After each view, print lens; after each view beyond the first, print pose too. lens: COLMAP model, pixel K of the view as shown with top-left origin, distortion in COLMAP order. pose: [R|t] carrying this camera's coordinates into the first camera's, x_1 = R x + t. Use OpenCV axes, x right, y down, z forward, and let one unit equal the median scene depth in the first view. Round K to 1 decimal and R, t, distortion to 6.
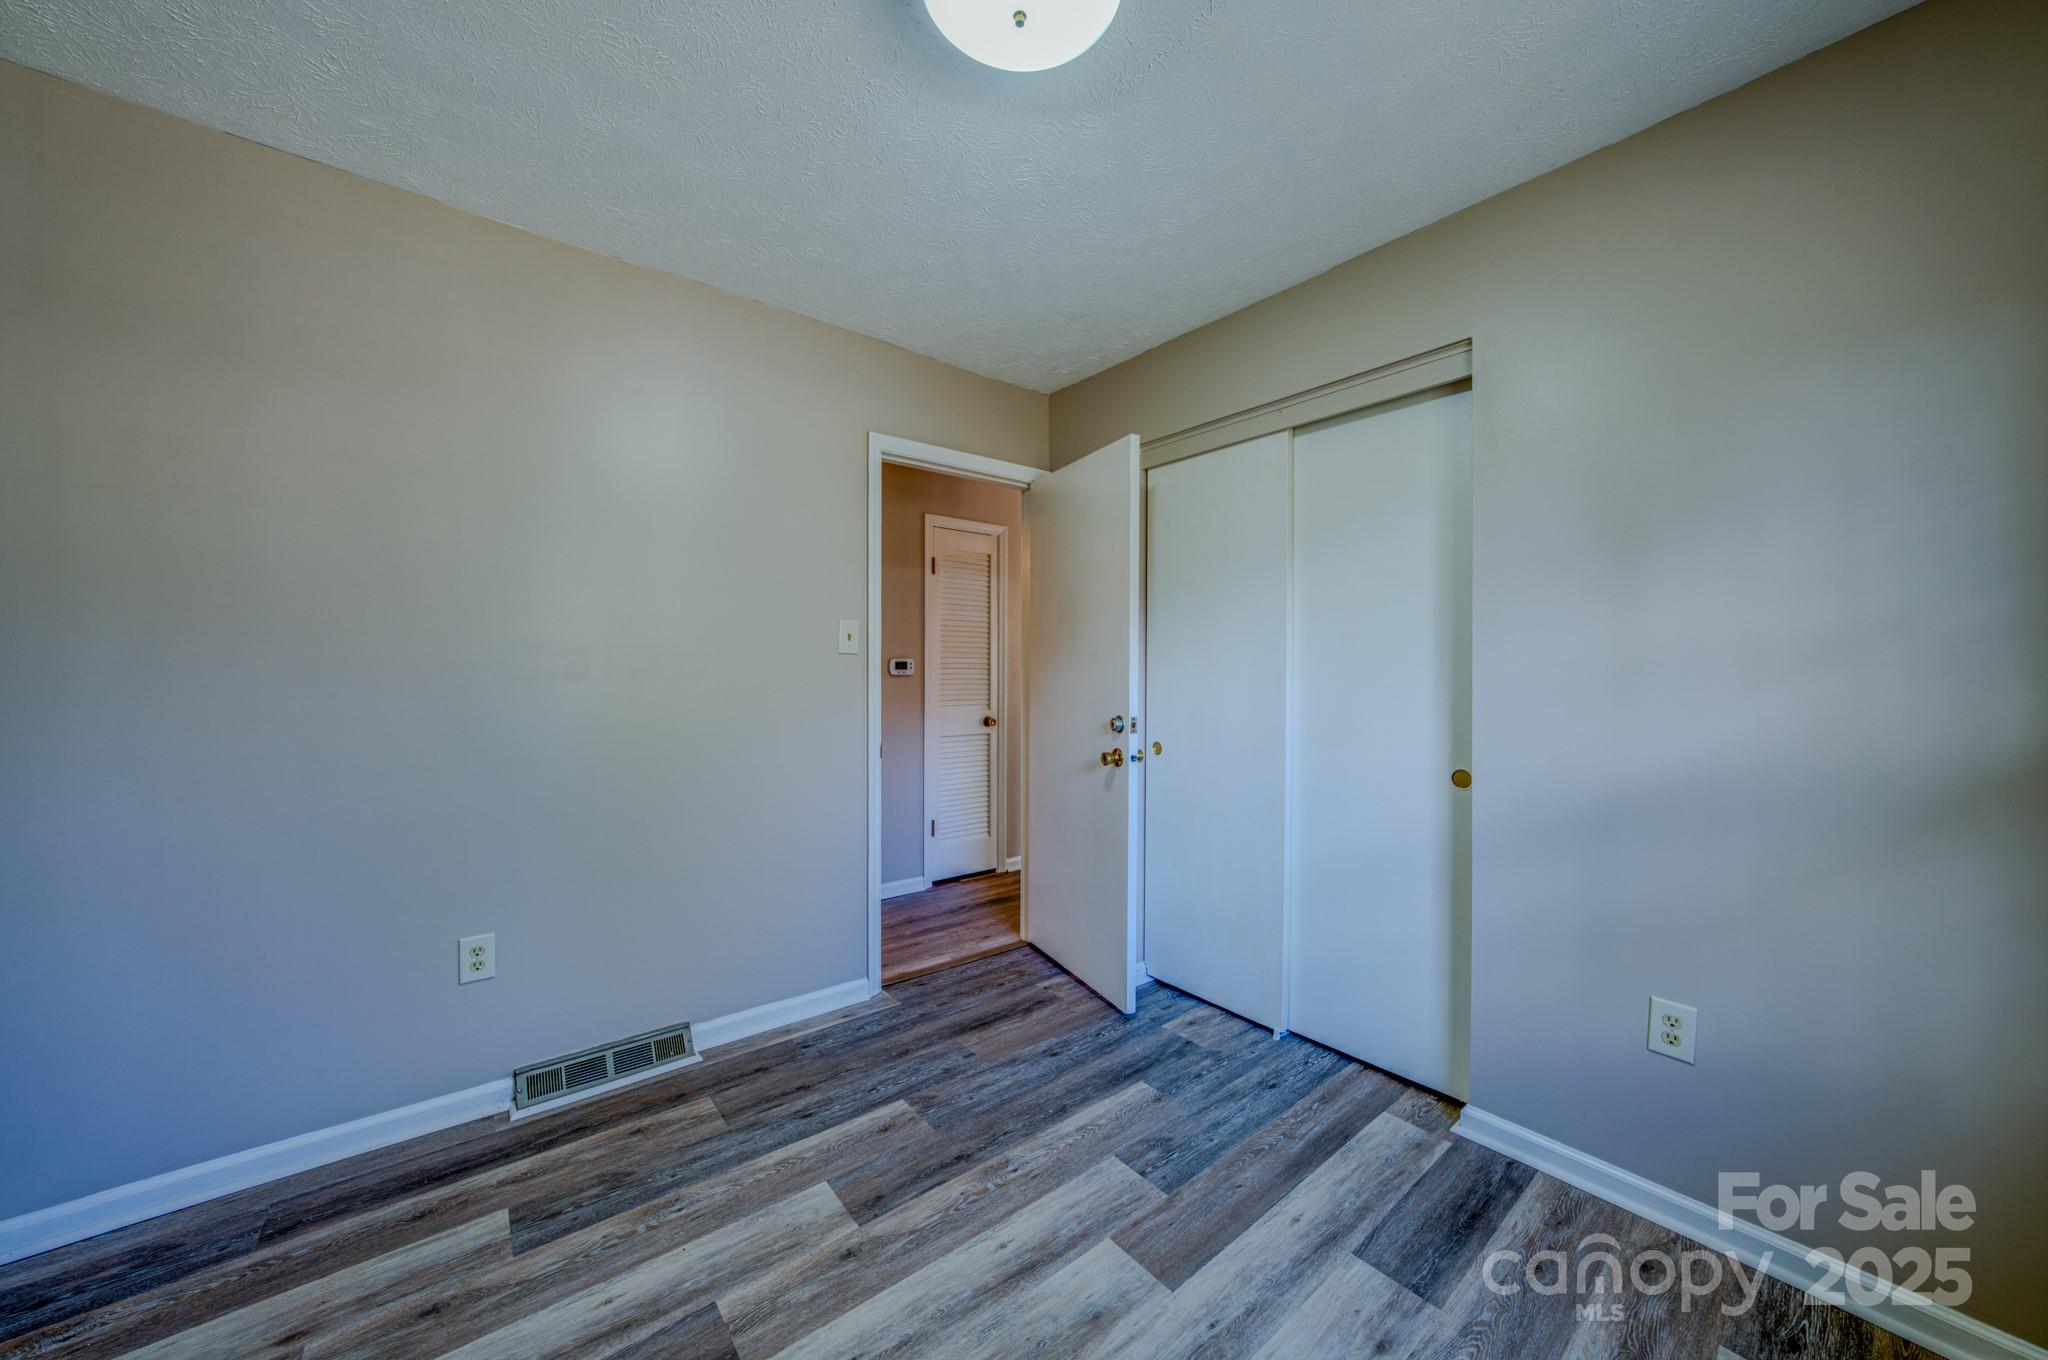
lens RADIAL K [[706.5, 0, 1027.2], [0, 706.5, 679.0], [0, 0, 1]] dist [-0.029830, 0.007035]
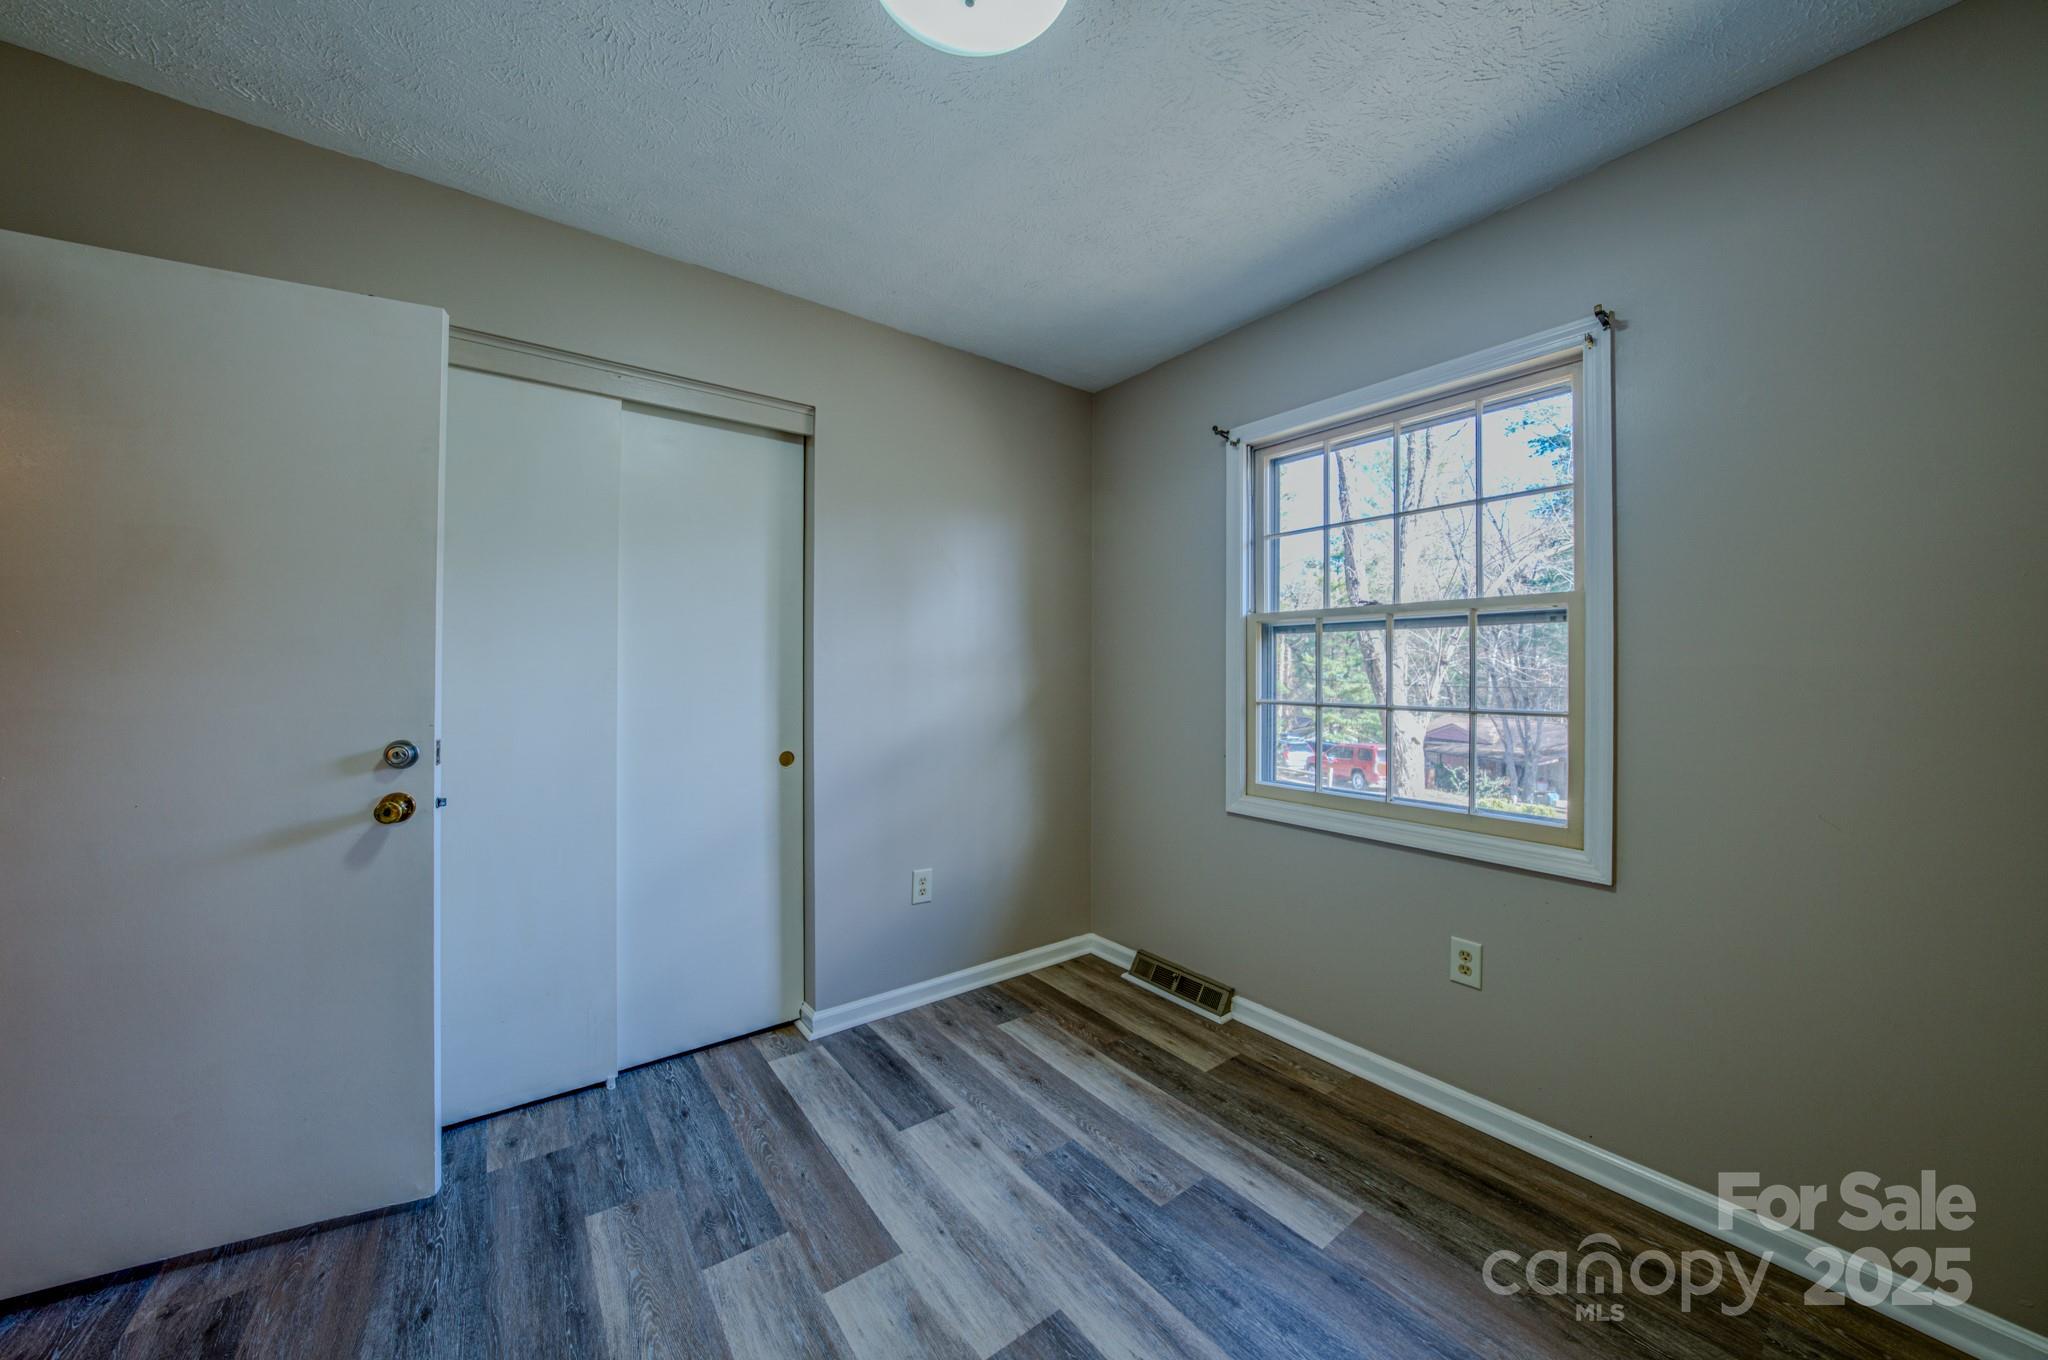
lens RADIAL K [[709.9, 0, 1024.0], [0, 709.9, 680.0], [0, 0, 1]] dist [0.001467, 0.000187]
pose [[0.053113, -0.015030, 0.998475, -0.618908], [0.002148, 0.999886, 0.014937, -0.013079], [-0.998586, 0.001352, 0.053139, 0.537160]]
